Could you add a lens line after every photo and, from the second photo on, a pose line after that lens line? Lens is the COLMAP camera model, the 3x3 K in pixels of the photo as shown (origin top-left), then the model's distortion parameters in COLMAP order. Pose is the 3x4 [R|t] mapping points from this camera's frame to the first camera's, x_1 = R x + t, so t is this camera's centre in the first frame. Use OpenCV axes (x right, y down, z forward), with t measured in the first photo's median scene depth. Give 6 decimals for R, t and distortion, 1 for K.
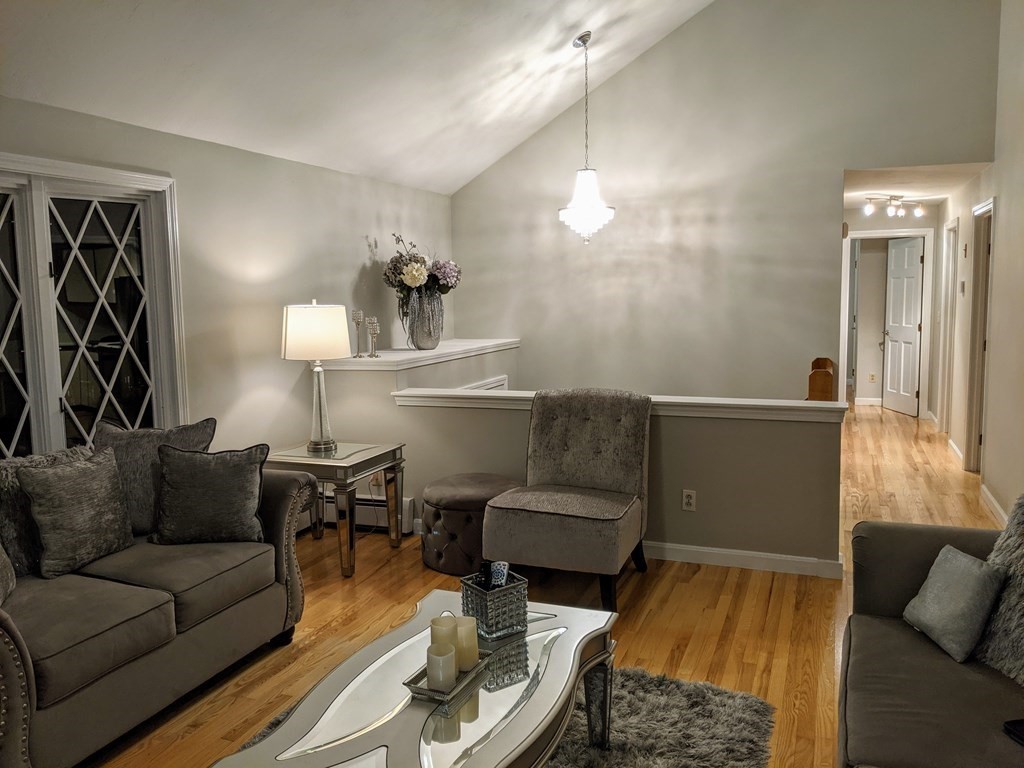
lens RADIAL K [[822.0, 0, 512.0], [0, 822.0, 384.0], [0, 0, 1]] dist [0.036431, -0.076331]
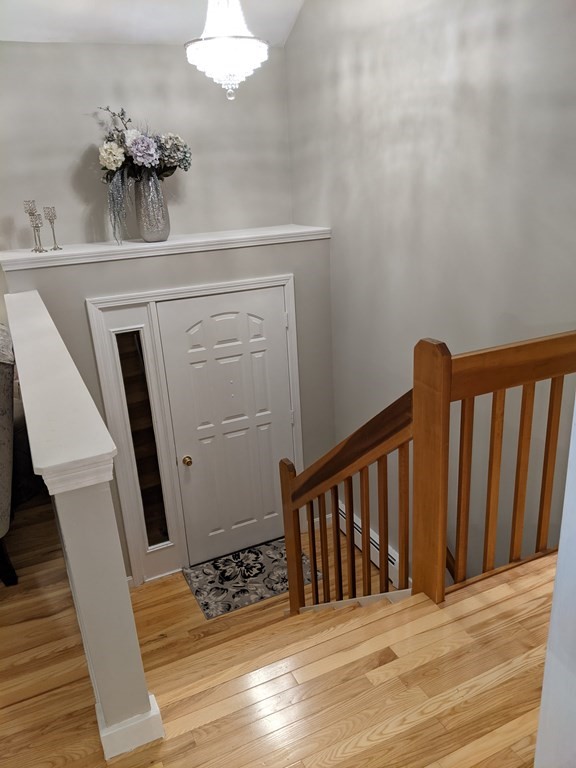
lens RADIAL K [[616.5, 0, 288.0], [0, 616.5, 384.0], [0, 0, 1]] dist [0.036431, -0.076331]
pose [[0.731233, 0.205098, -0.650563, 0.447567], [-0.035936, 0.963986, 0.263516, -0.070187], [0.681180, -0.169313, 0.712269, 0.545448]]
